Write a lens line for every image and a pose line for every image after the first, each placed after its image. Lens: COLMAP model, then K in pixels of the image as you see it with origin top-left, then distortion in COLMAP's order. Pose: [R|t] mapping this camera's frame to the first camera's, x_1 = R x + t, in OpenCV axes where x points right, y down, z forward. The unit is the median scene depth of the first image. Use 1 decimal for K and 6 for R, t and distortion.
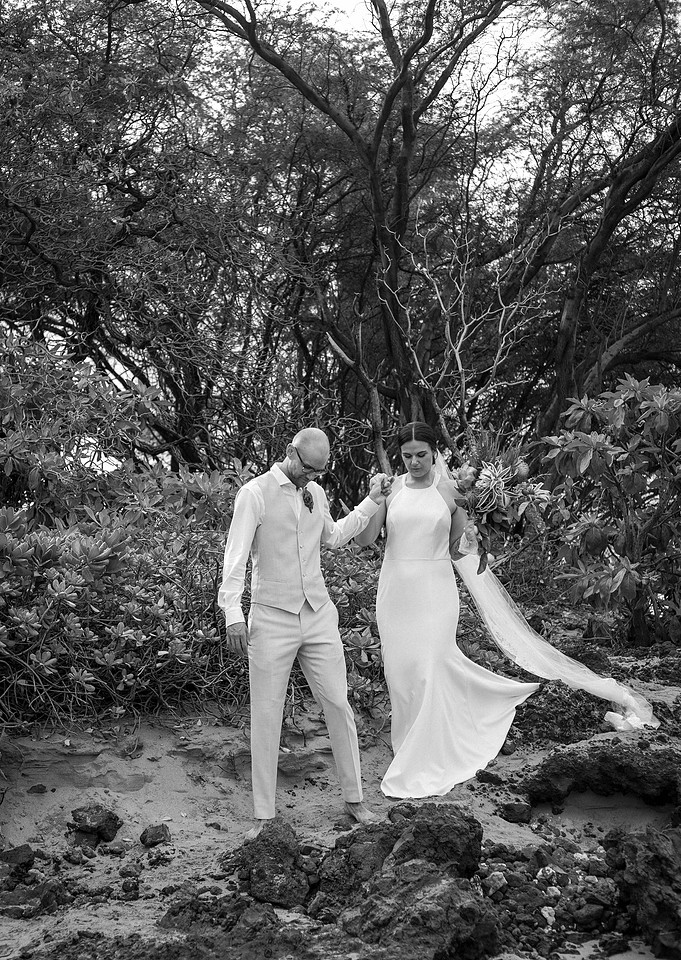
lens RADIAL K [[1435.5, 0, 340.5], [0, 1435.5, 480.0], [0, 0, 1]] dist [0.009877, -0.016278]
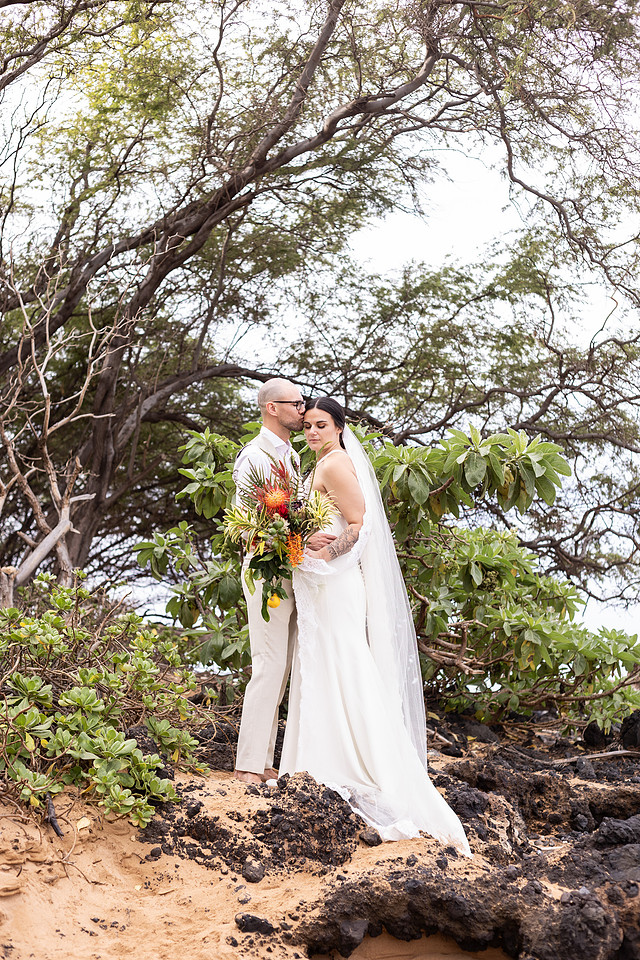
lens RADIAL K [[1317.6, 0, 320.3], [0, 1317.6, 500.8], [0, 0, 1]] dist [0.001363, 0.003984]
pose [[0.928565, 0.055948, 0.366930, -0.104049], [-0.044306, 0.998214, -0.040082, 0.025946], [-0.368517, 0.020962, 0.929385, 0.368364]]
